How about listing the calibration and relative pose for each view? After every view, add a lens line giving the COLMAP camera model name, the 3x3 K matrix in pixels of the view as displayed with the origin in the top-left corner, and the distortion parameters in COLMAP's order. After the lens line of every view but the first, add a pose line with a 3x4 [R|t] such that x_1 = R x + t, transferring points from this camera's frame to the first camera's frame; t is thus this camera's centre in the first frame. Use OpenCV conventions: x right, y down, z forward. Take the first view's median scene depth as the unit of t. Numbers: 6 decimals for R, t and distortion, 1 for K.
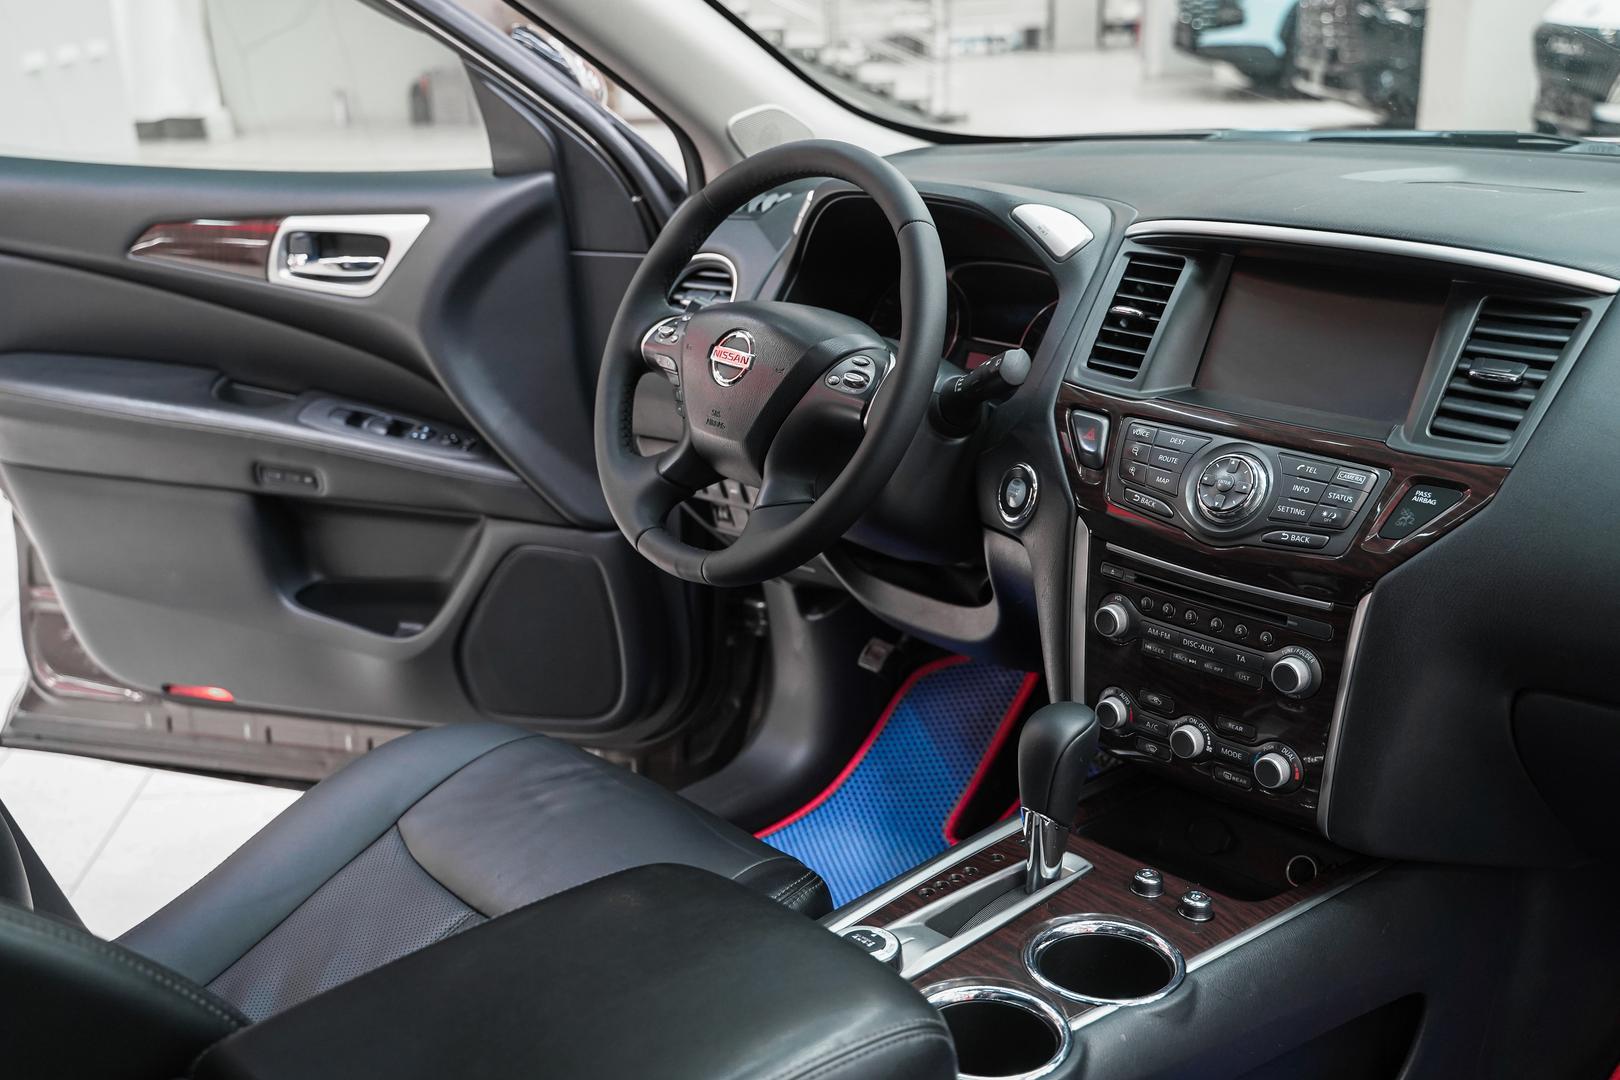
lens RADIAL K [[1702.7, 0, 810.0], [0, 1702.7, 540.0], [0, 0, 1]] dist [-0.010942, -0.001376]
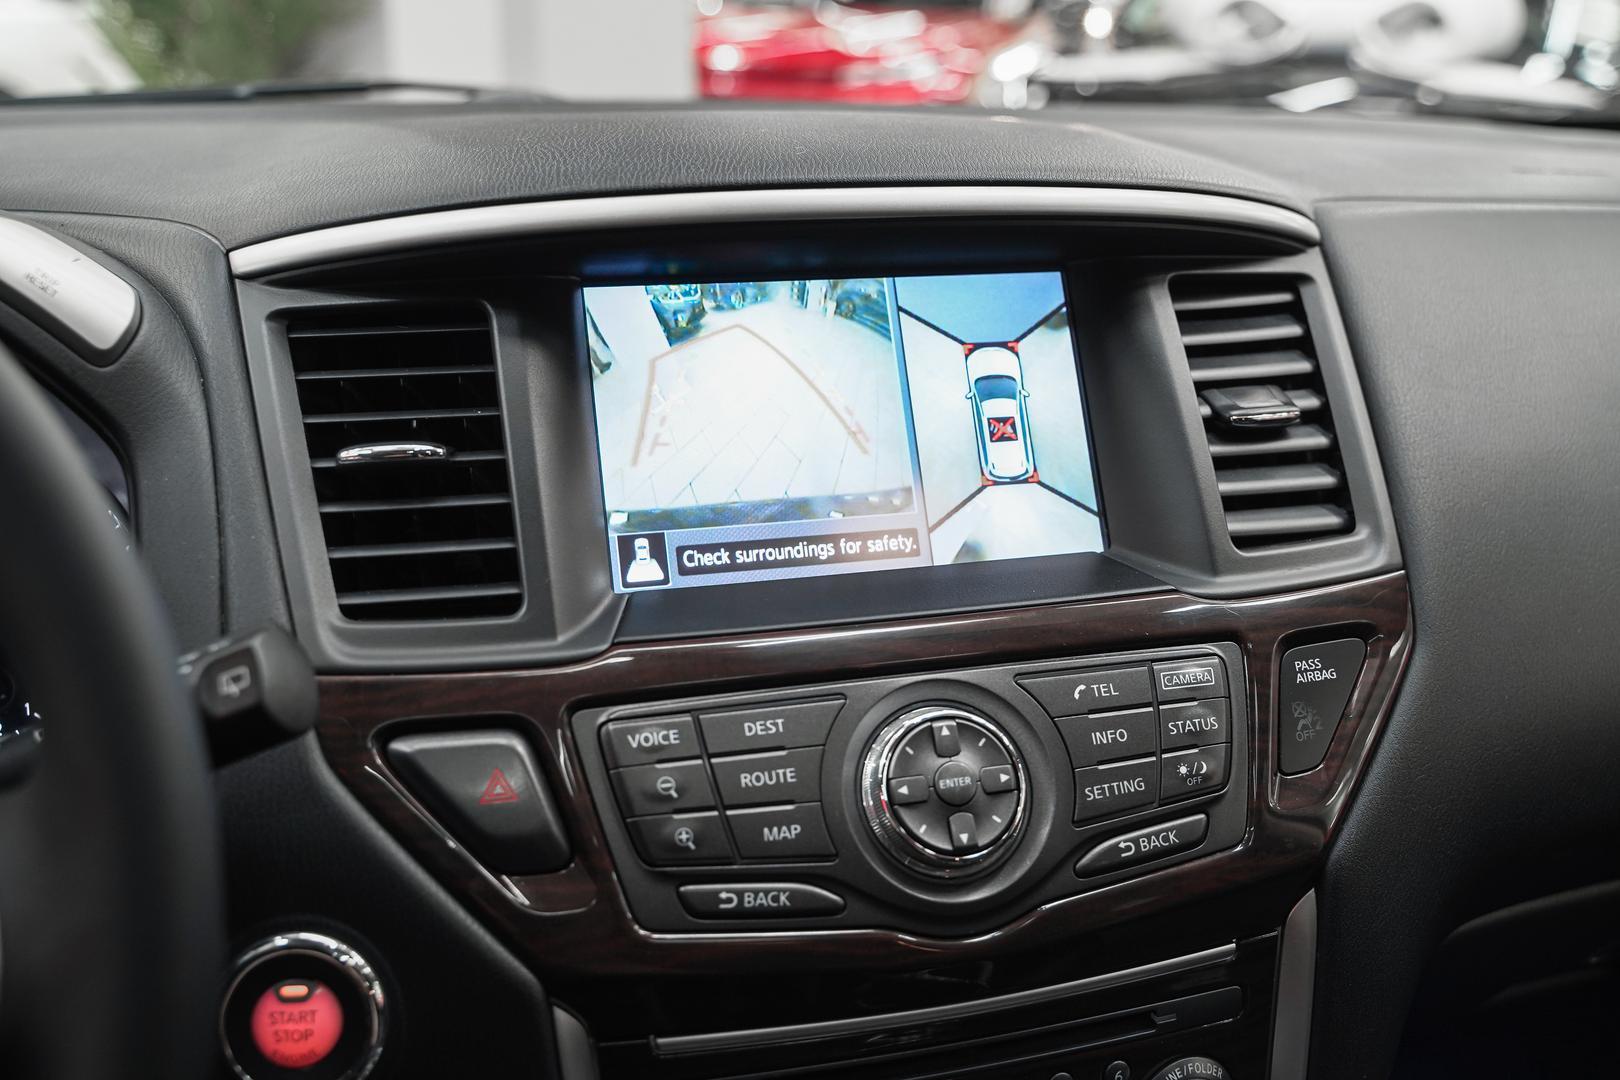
lens RADIAL K [[1683.7, 0, 850.5], [0, 1683.7, 512.0], [0, 0, 1]] dist [0.001480, -0.000274]
pose [[0.440861, -0.222136, 0.869653, -0.102747], [0.267033, 0.957480, 0.109201, -0.132836], [-0.856933, 0.184084, 0.481434, 0.711809]]
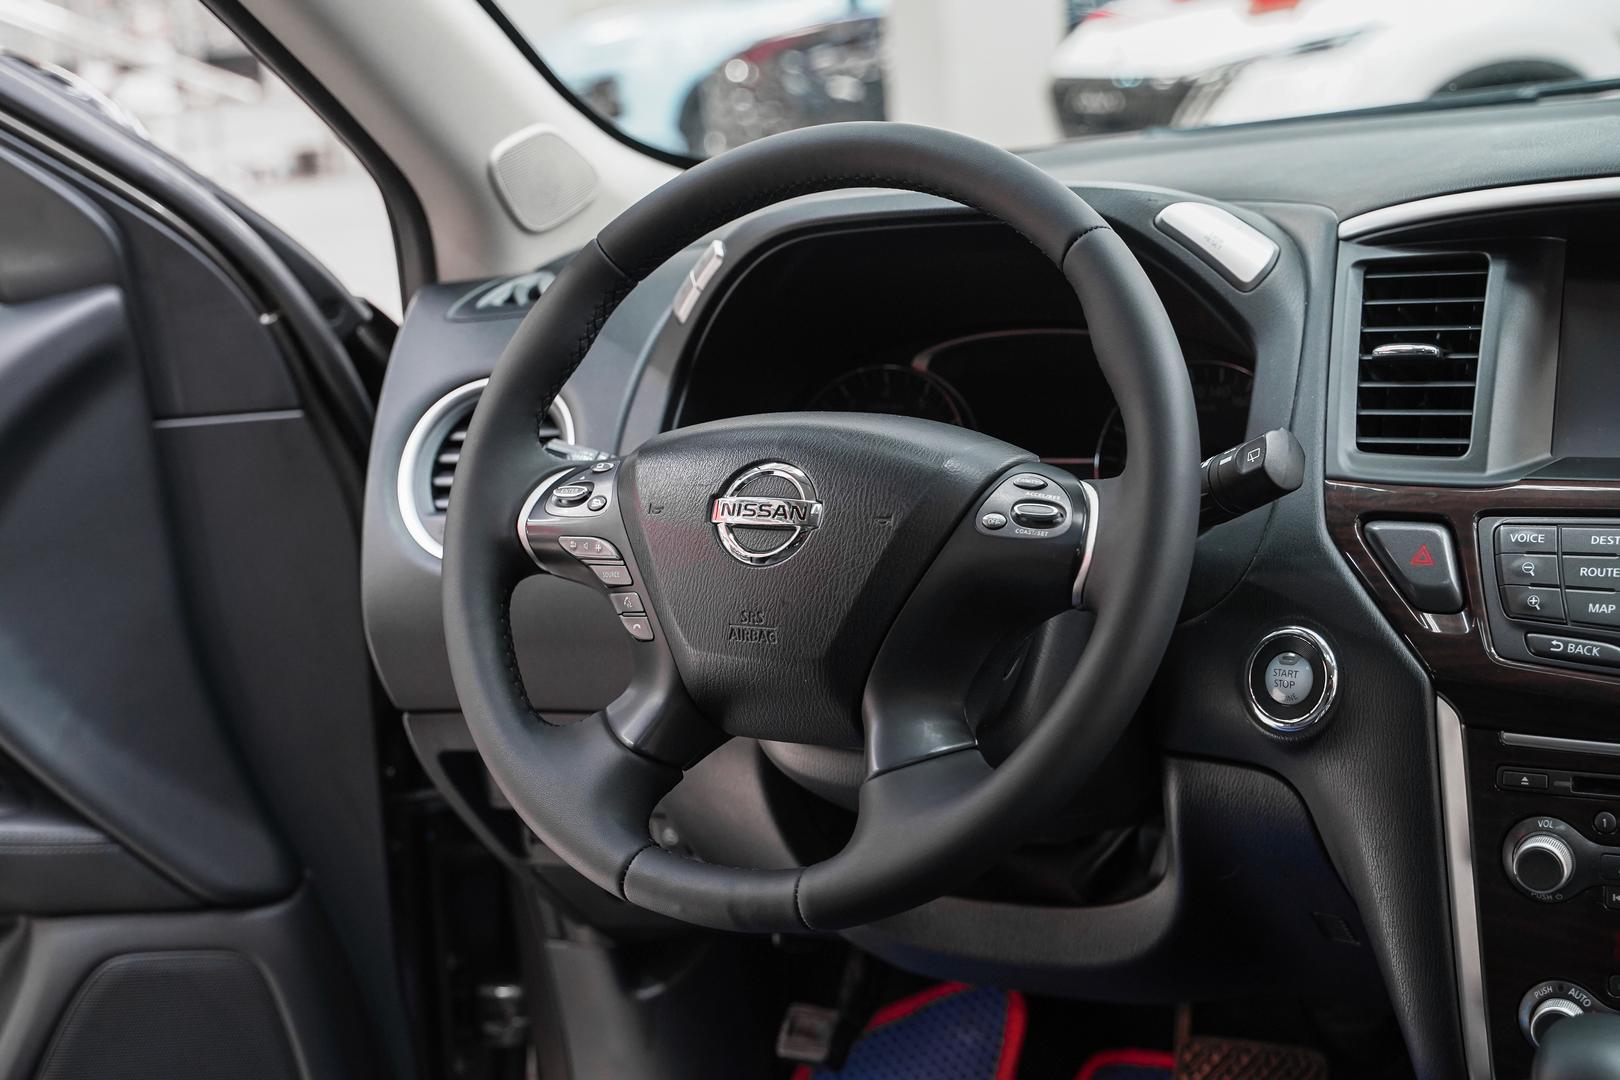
lens RADIAL K [[2433.3, 0, 760.9], [0, 2433.3, 514.4], [0, 0, 1]] dist [-0.012293, 0.065214]
pose [[0.943933, -0.121489, 0.306969, -0.290908], [0.164877, 0.979045, -0.119522, -0.013057], [-0.286016, 0.163433, 0.944184, 0.260867]]
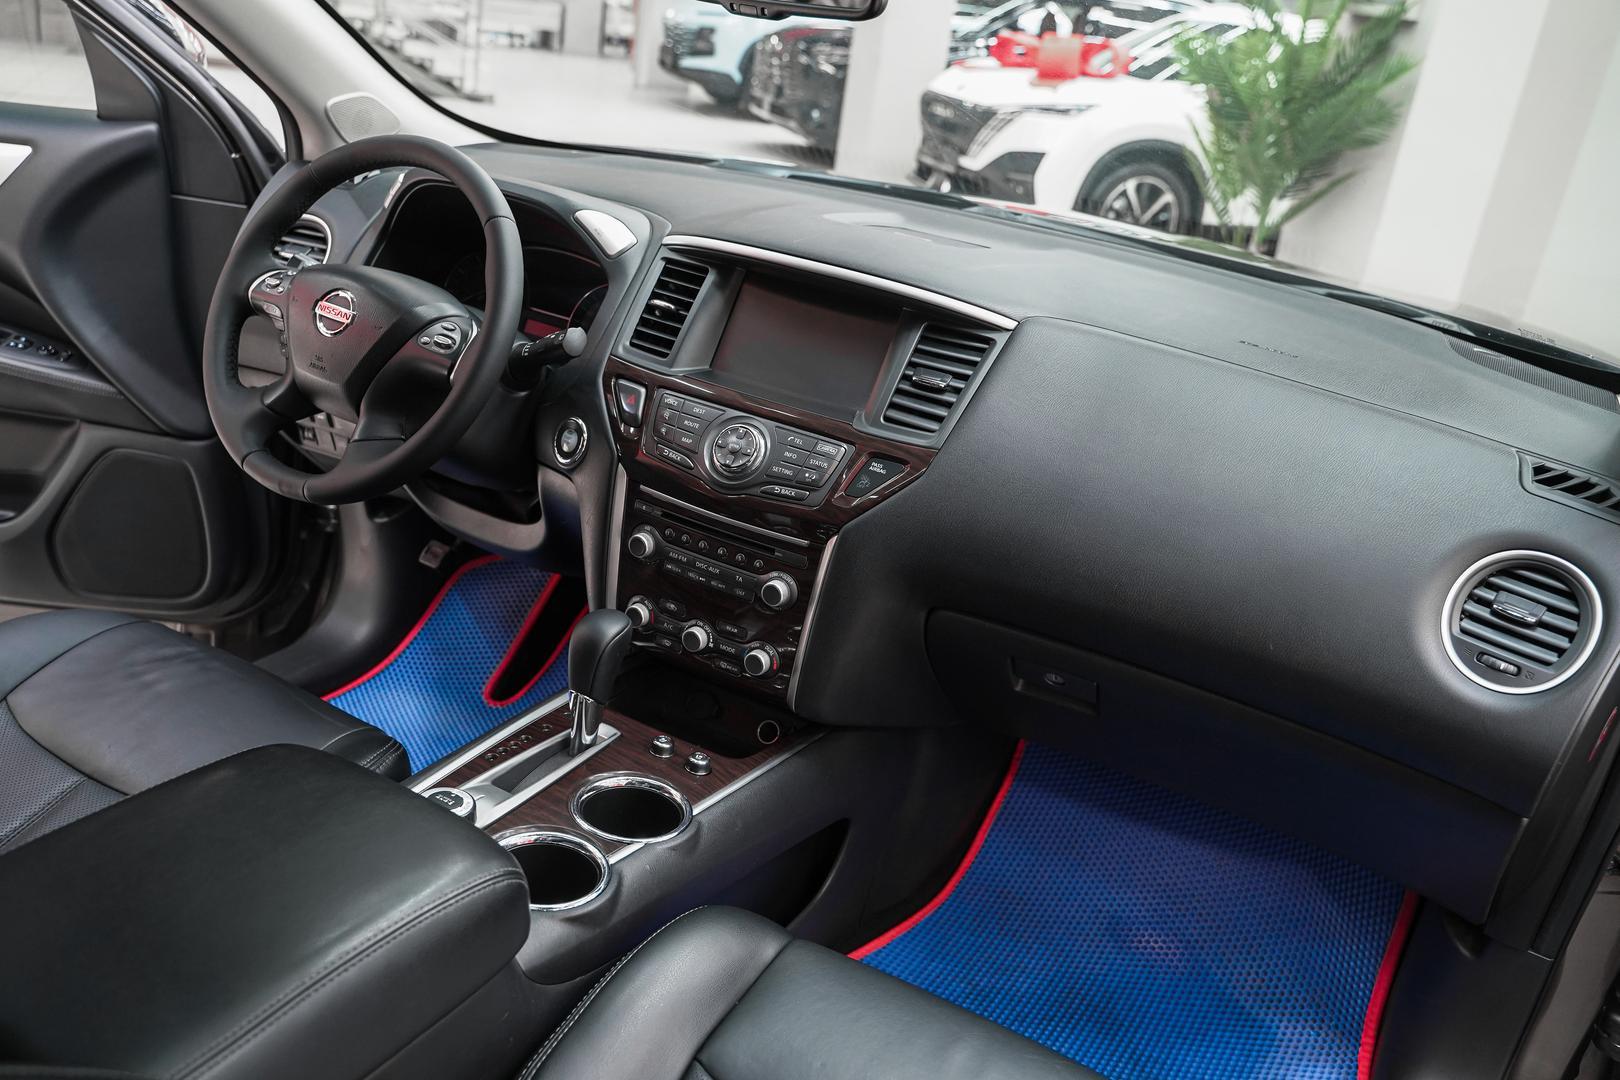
lens RADIAL K [[1324.5, 0, 810.0], [0, 1324.5, 540.0], [0, 0, 1]] dist [-0.023918, 0.011601]
pose [[0.940737, 0.031751, 0.337648, -0.040292], [-0.056172, 0.996444, 0.062804, -0.025424], [-0.334454, -0.078048, 0.939175, 0.008168]]
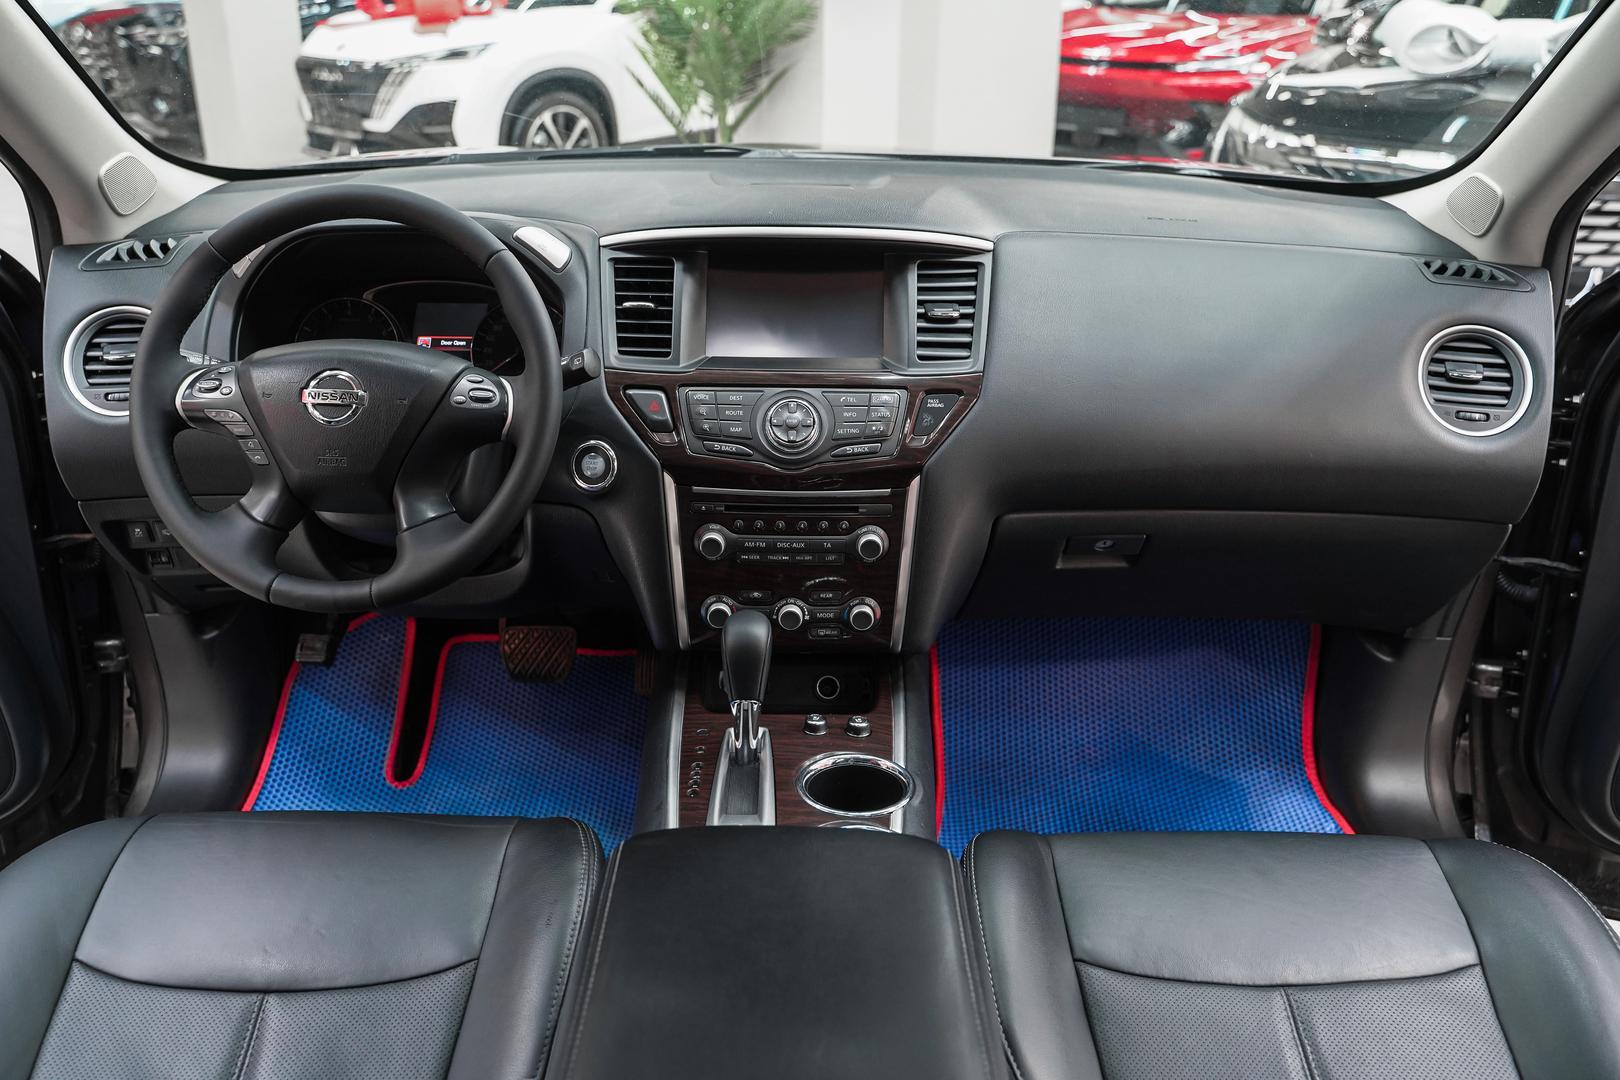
lens RADIAL K [[1330.7, 0, 801.8], [0, 1330.7, 538.7], [0, 0, 1]] dist [-0.023181, 0.013517]
pose [[0.694190, -0.243562, 0.677331, -0.425423], [0.205377, 0.968915, 0.137924, -0.076542], [-0.689870, 0.043362, 0.722634, 0.212874]]
